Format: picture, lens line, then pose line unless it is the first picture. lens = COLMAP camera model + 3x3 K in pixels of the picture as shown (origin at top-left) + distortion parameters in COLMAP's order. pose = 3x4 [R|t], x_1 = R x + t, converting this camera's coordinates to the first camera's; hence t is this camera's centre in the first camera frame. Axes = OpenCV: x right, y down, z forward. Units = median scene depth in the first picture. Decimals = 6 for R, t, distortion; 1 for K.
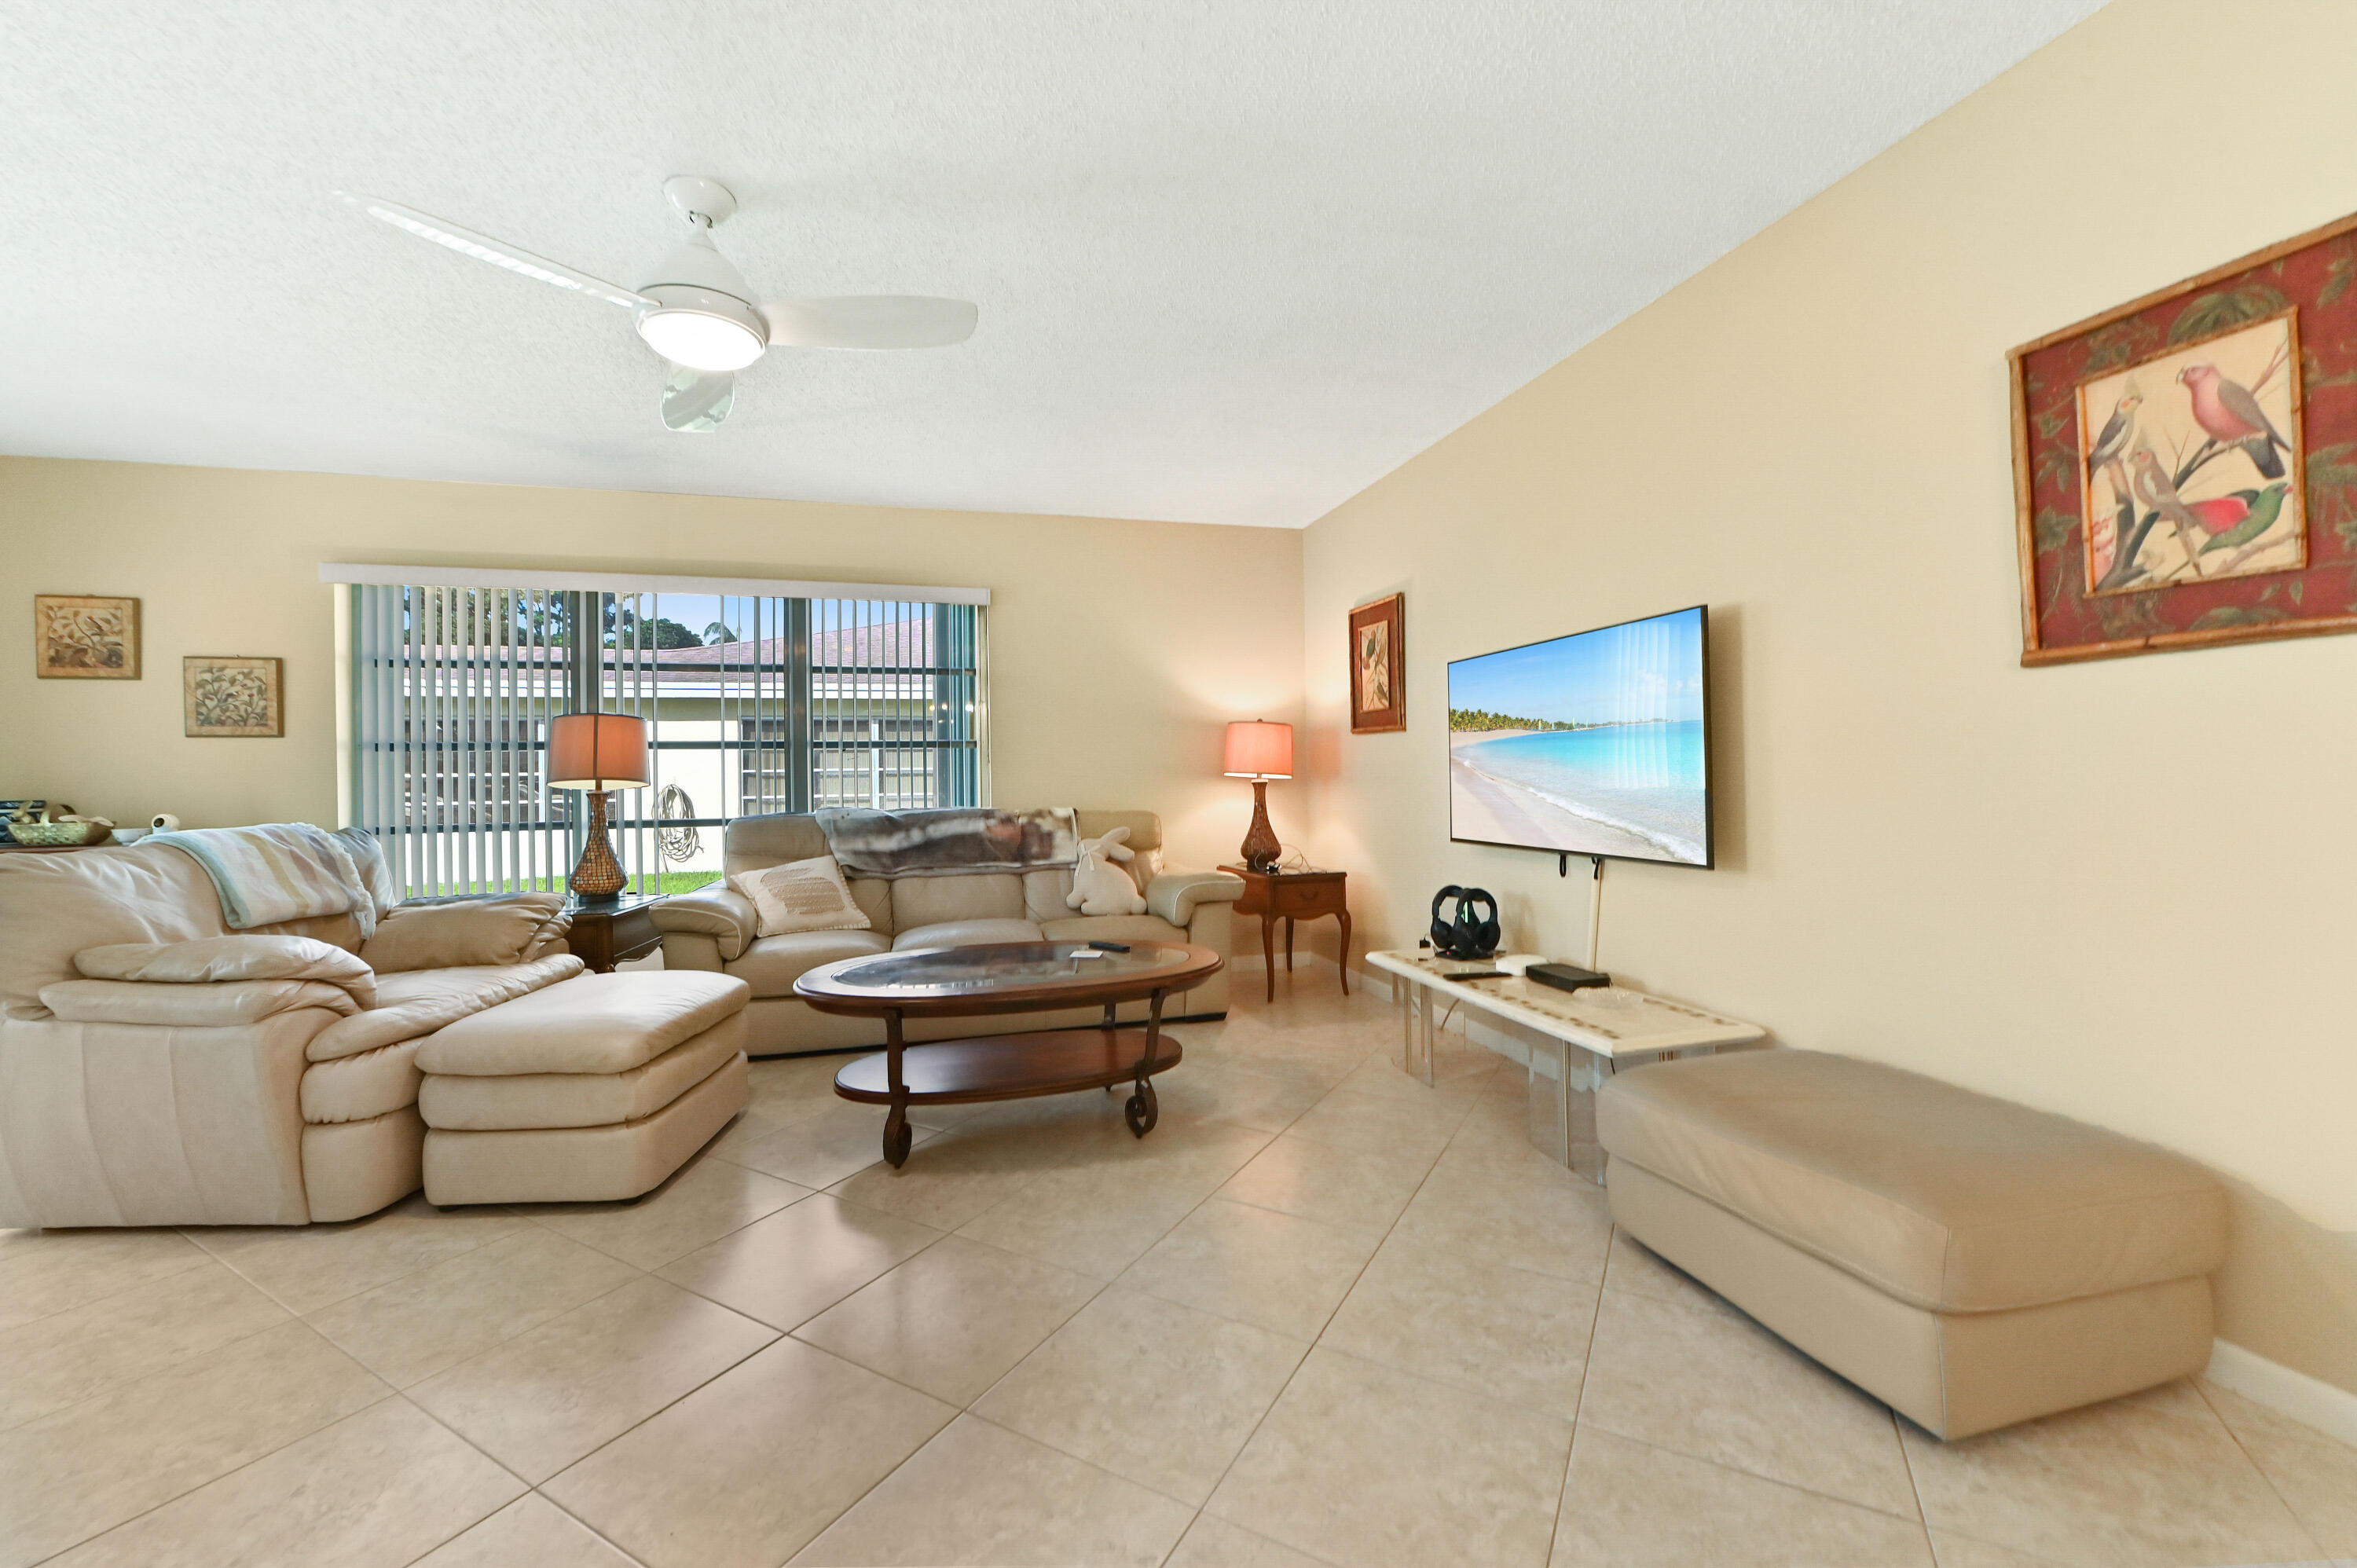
lens RADIAL K [[952.3, 0, 1190.0], [0, 952.3, 771.8], [0, 0, 1]] dist [-0.008731, -0.000381]
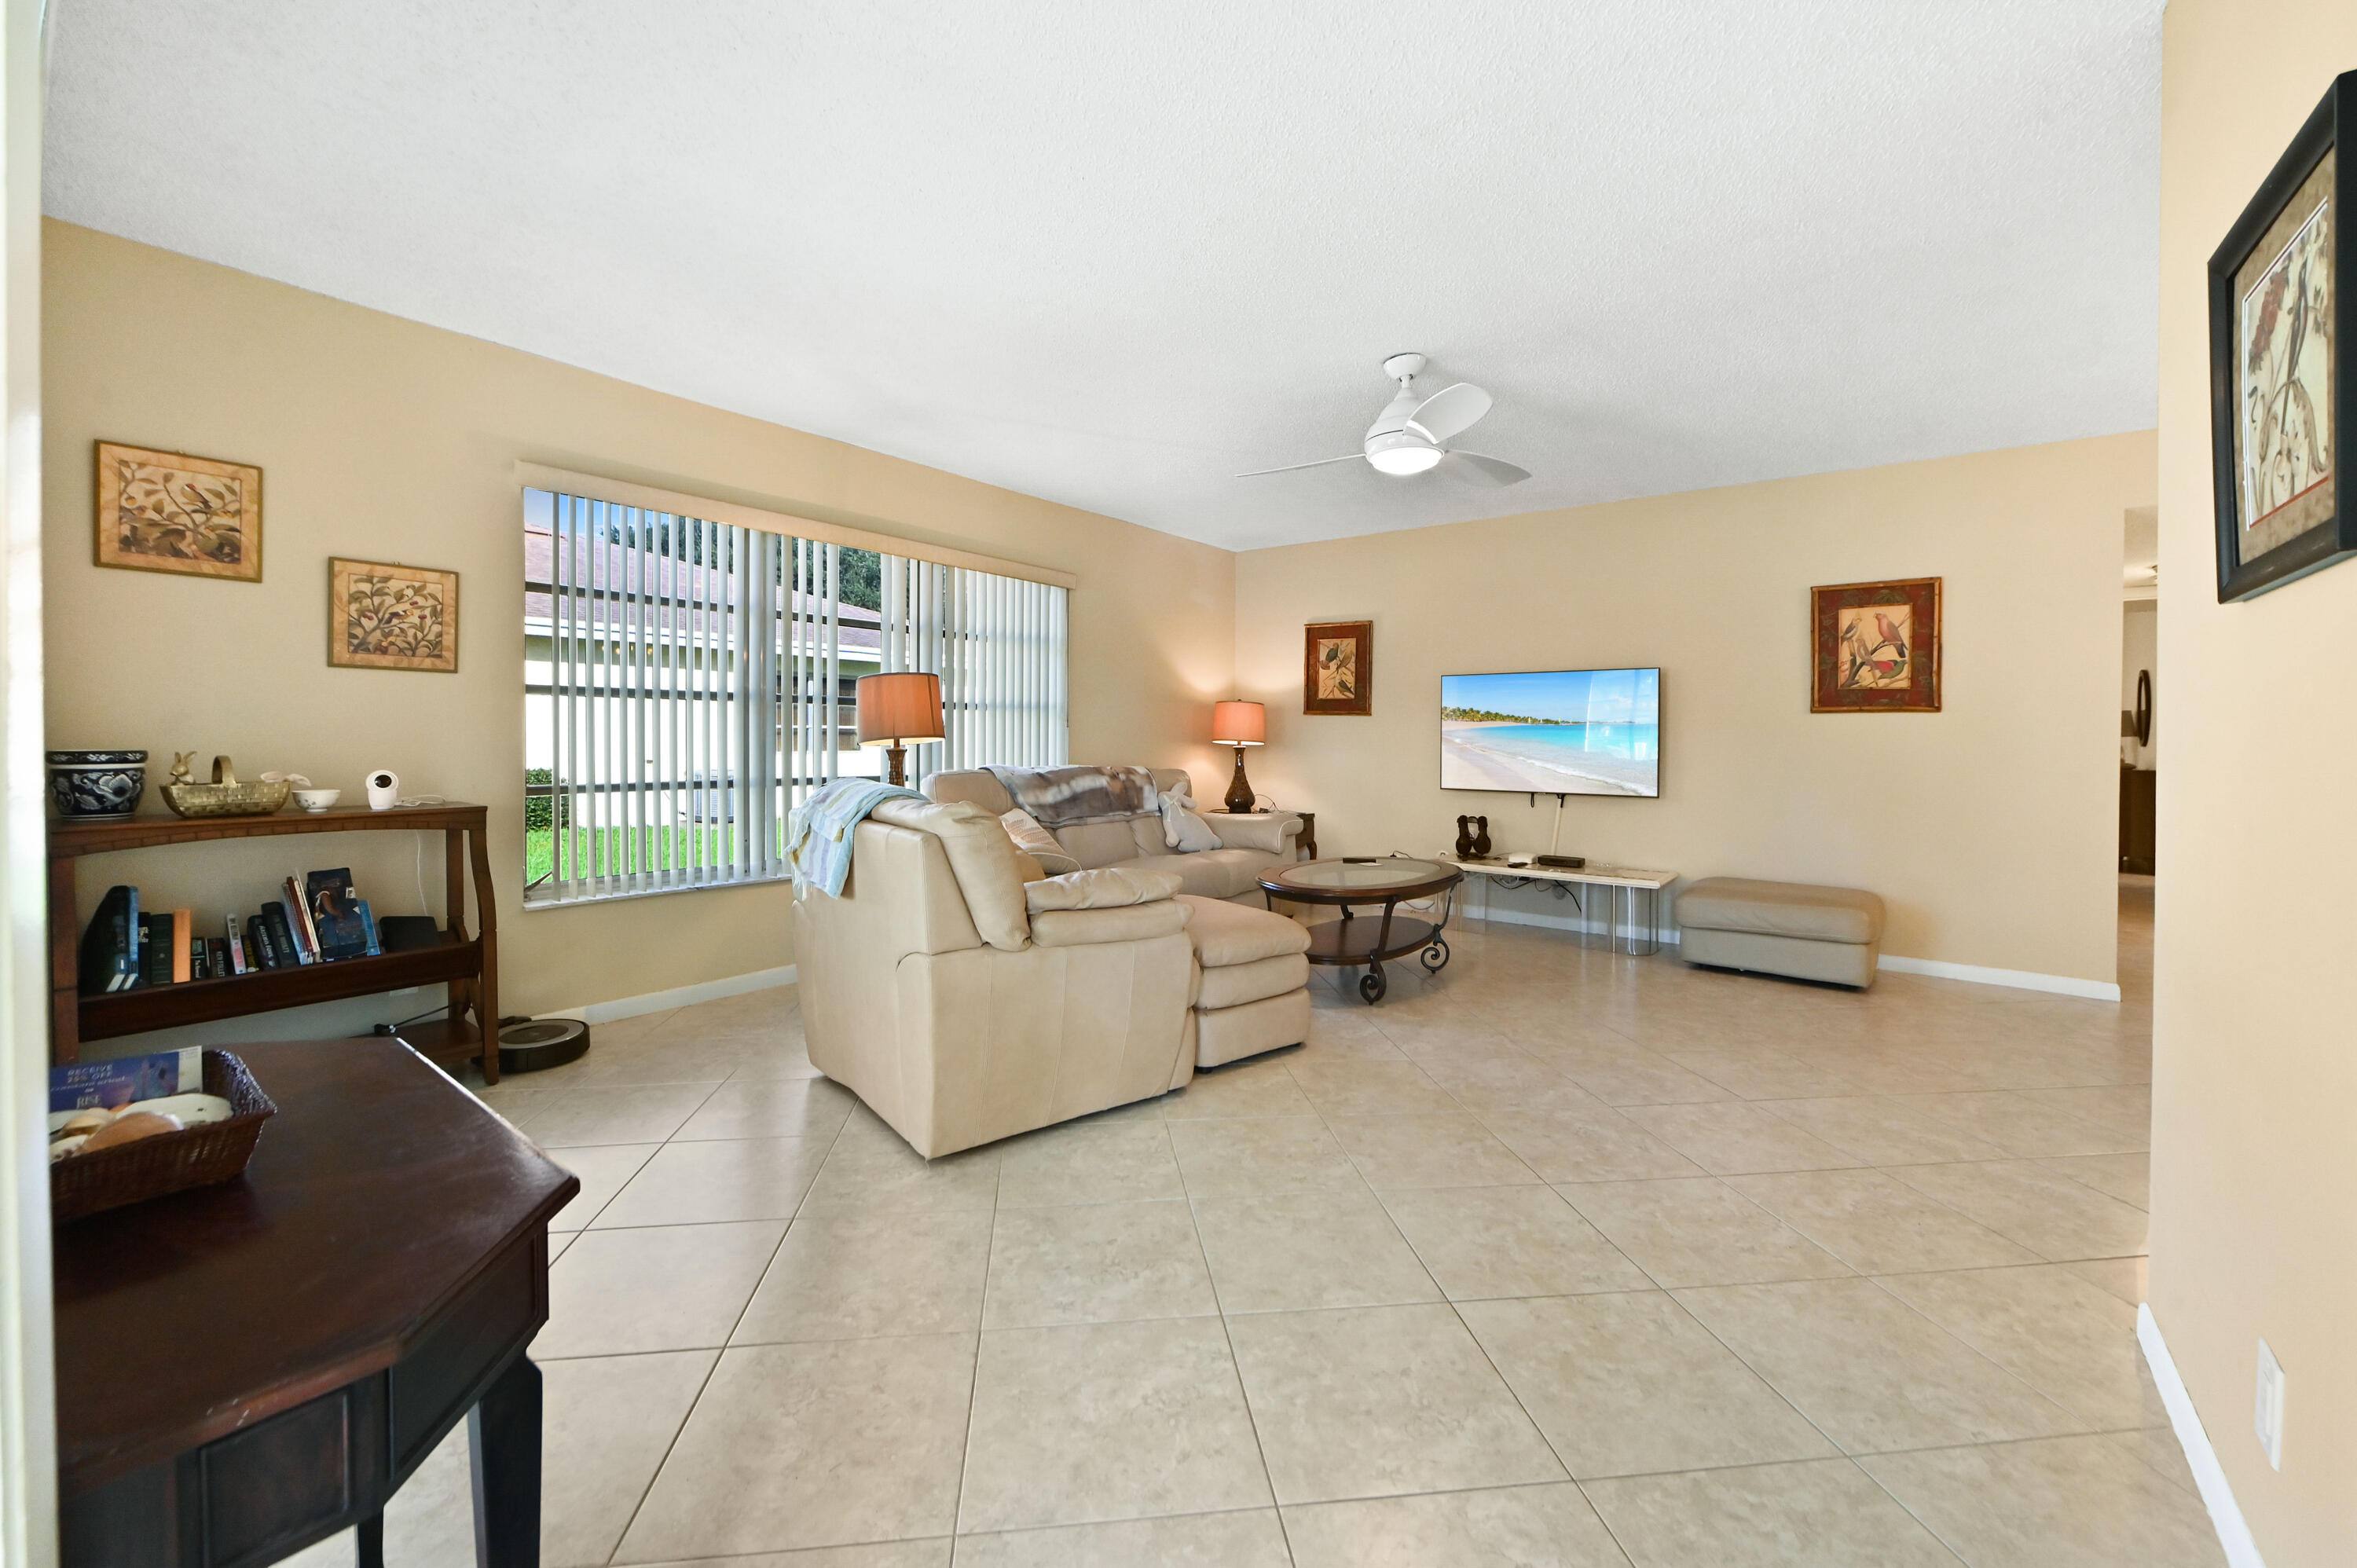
lens RADIAL K [[952.3, 0, 1186.6], [0, 952.3, 778.2], [0, 0, 1]] dist [-0.008731, -0.000381]
pose [[0.791479, -0.003580, 0.611186, -1.274693], [-0.025897, 0.998888, 0.039387, 0.005432], [-0.610648, -0.047002, 0.790506, -0.005517]]
